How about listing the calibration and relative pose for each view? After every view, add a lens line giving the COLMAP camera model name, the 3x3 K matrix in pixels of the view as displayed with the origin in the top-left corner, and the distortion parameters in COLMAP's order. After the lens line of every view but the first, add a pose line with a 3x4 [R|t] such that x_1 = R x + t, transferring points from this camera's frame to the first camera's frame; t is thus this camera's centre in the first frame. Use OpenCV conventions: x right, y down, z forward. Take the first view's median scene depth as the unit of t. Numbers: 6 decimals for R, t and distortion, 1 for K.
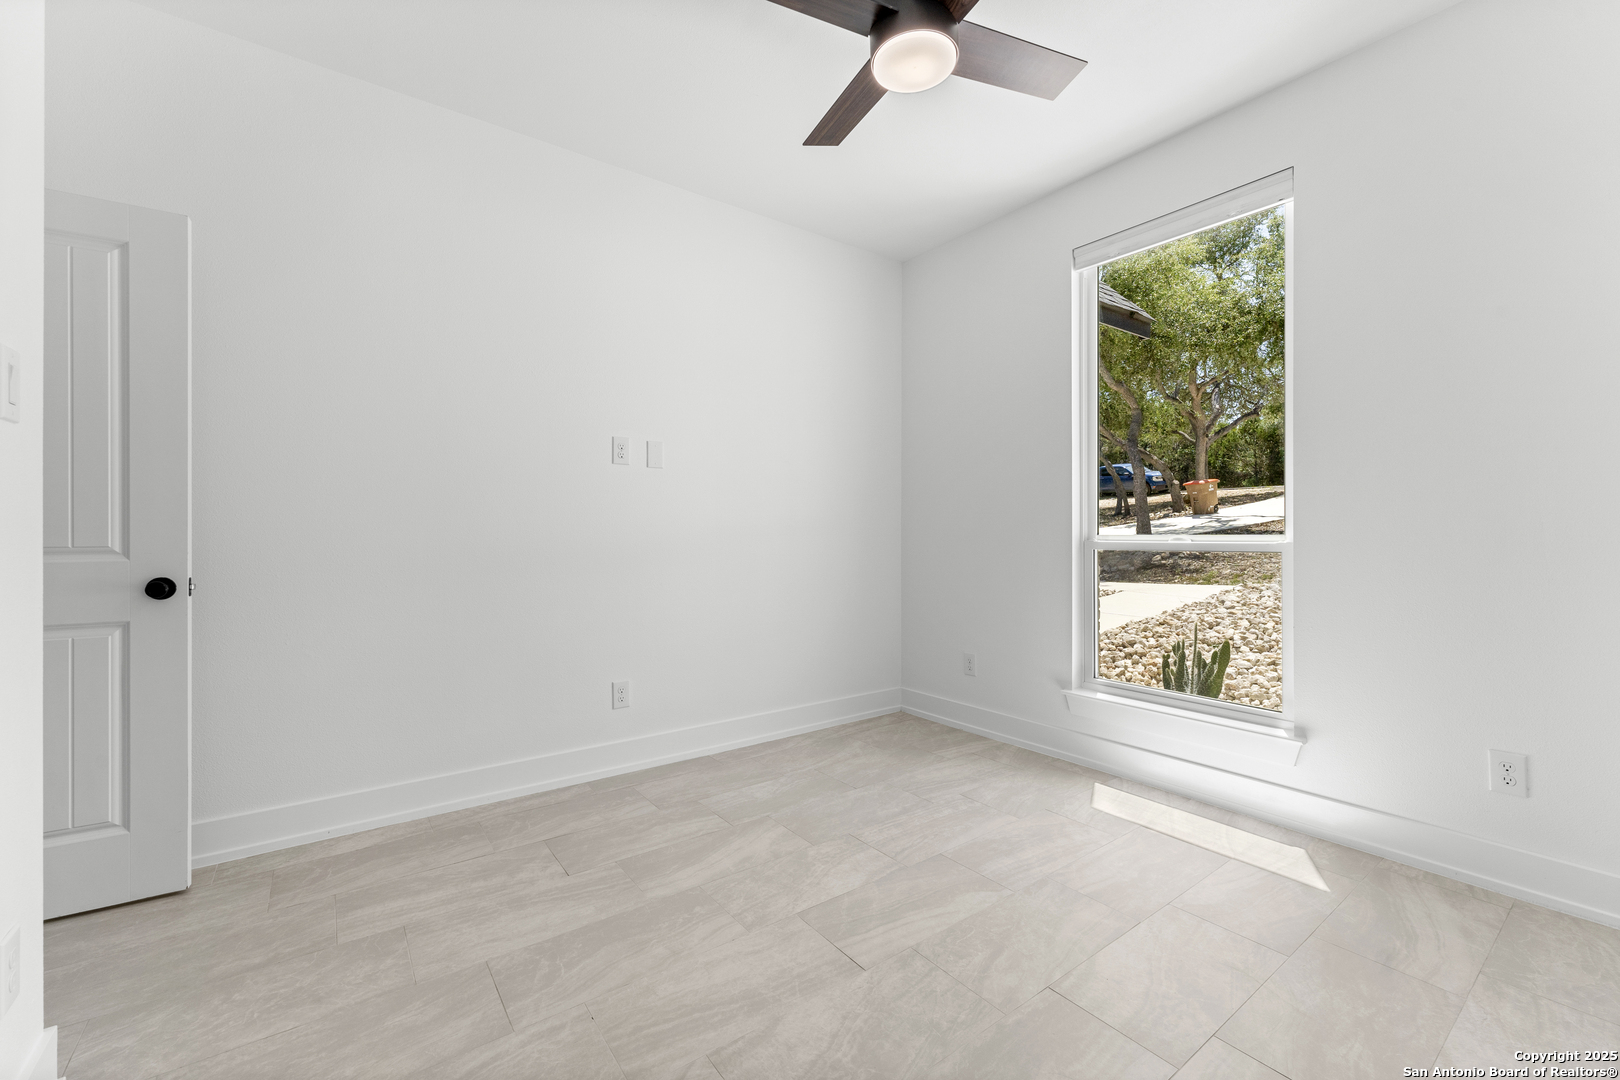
lens RADIAL K [[647.9, 0, 817.4], [0, 647.9, 526.4], [0, 0, 1]] dist [0.000813, -0.000262]
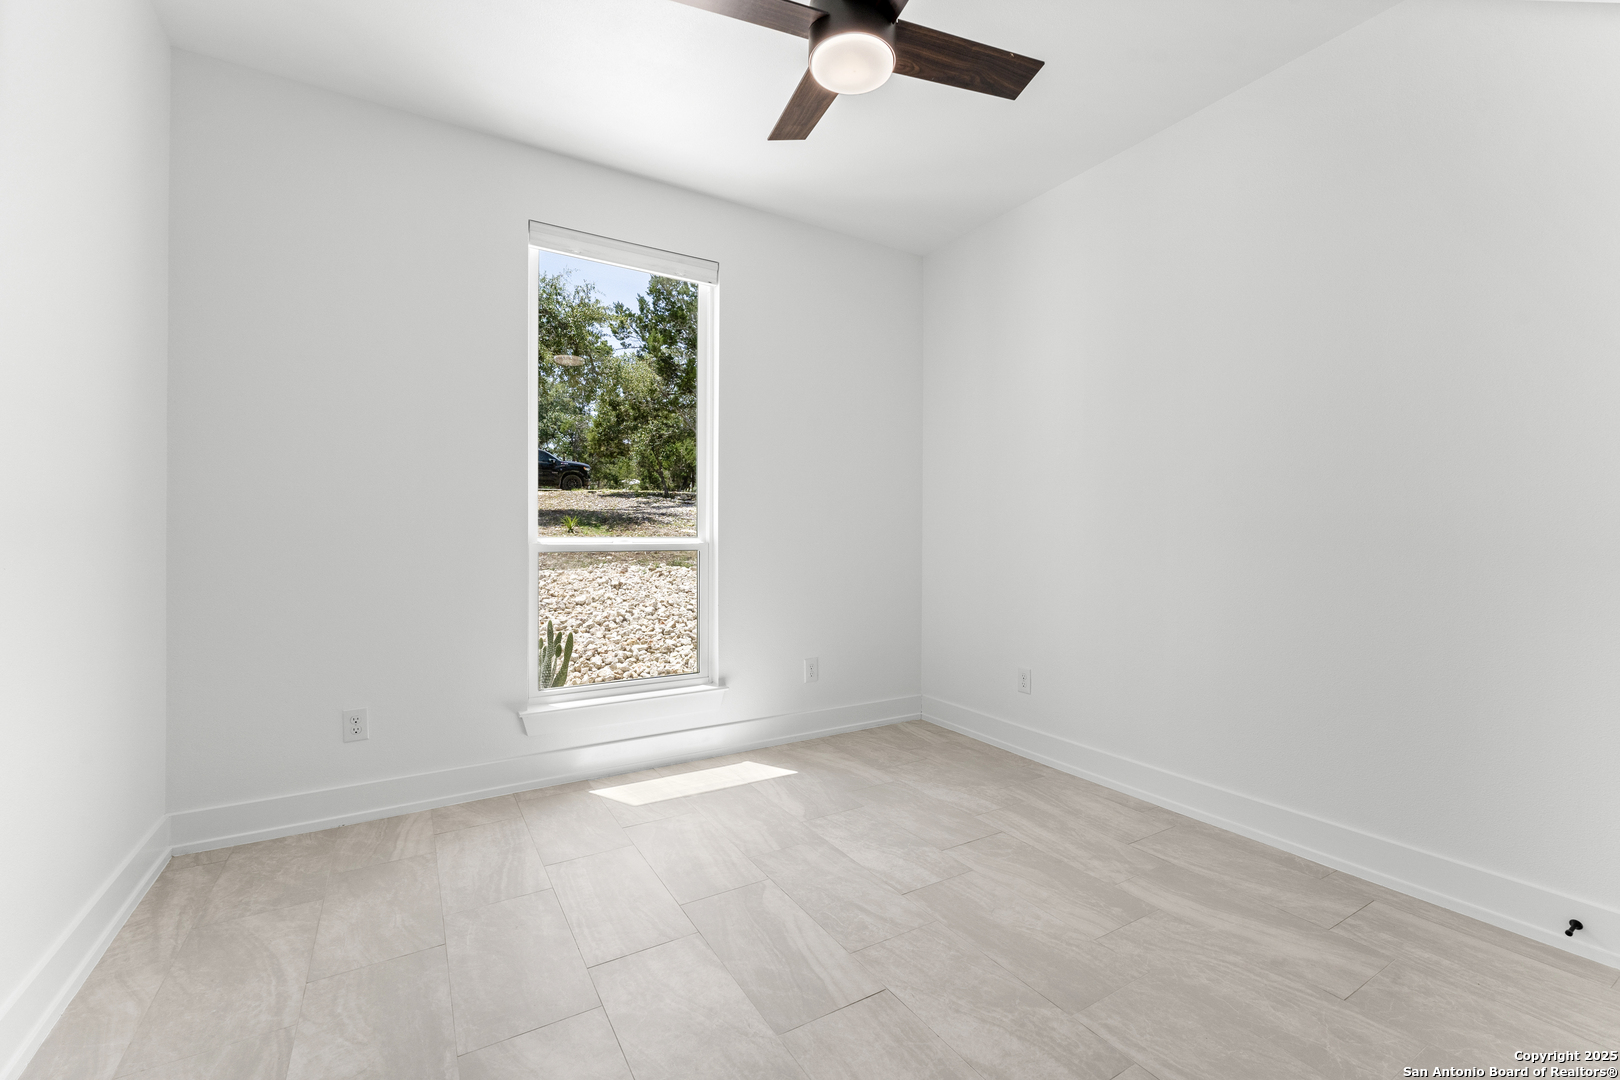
lens RADIAL K [[647.9, 0, 817.4], [0, 647.9, 526.4], [0, 0, 1]] dist [0.000813, -0.000262]
pose [[0.129772, 0.010983, 0.991483, -0.538576], [-0.008531, 0.999914, -0.009960, 0.004584], [-0.991507, -0.007166, 0.129854, 0.585394]]
